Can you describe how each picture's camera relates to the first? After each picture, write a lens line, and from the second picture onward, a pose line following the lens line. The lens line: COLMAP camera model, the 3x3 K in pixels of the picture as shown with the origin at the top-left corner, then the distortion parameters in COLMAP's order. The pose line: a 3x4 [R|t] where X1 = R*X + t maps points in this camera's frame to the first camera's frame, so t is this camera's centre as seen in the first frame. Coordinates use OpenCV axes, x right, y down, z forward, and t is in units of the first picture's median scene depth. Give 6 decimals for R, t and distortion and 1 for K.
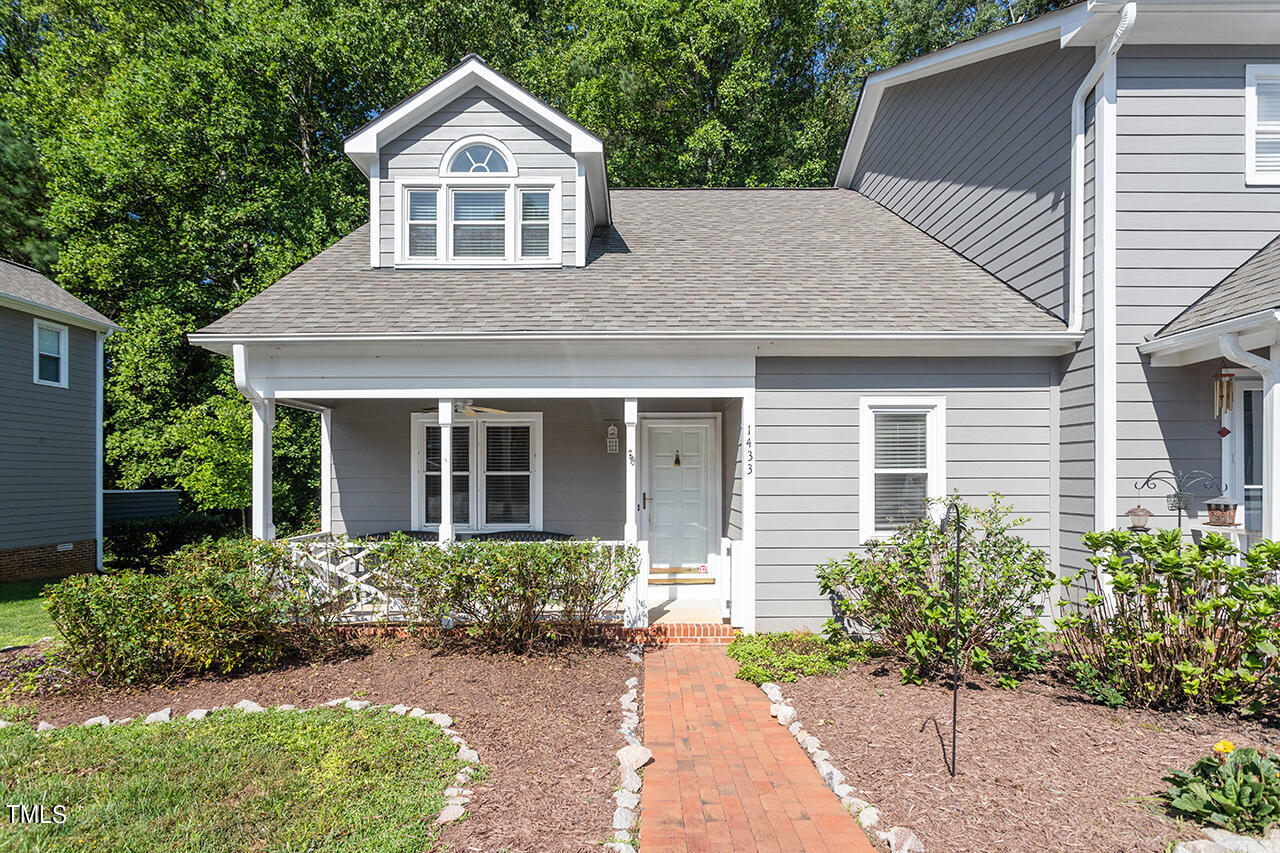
lens RADIAL K [[628.3, 0, 655.1], [0, 628.3, 460.9], [0, 0, 1]] dist [-0.001862, 0.001054]
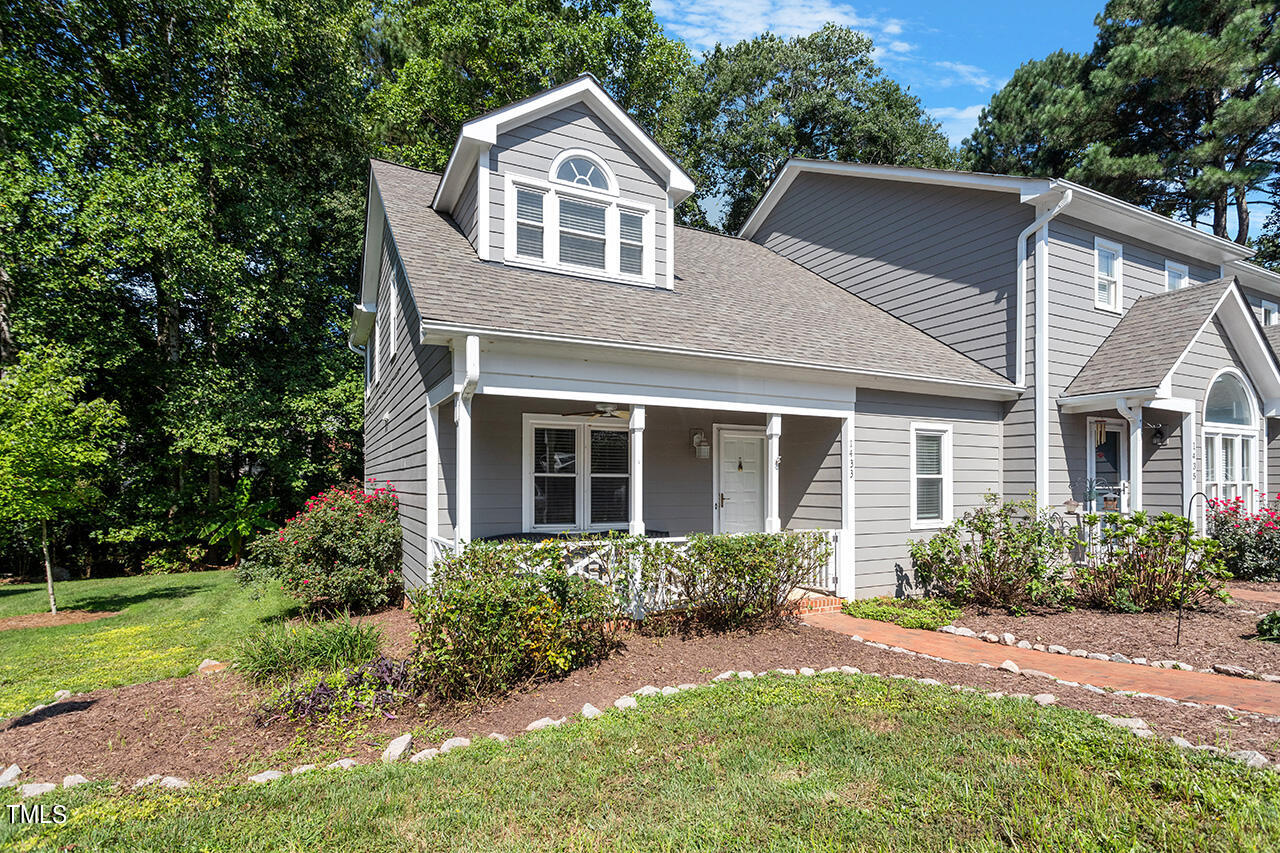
lens RADIAL K [[628.3, 0, 655.1], [0, 628.3, 460.9], [0, 0, 1]] dist [-0.001862, 0.001054]
pose [[0.893253, 0.020548, 0.449085, -0.653514], [-0.016086, 0.999776, -0.013748, 0.008853], [-0.449267, 0.005056, 0.893383, 0.023967]]
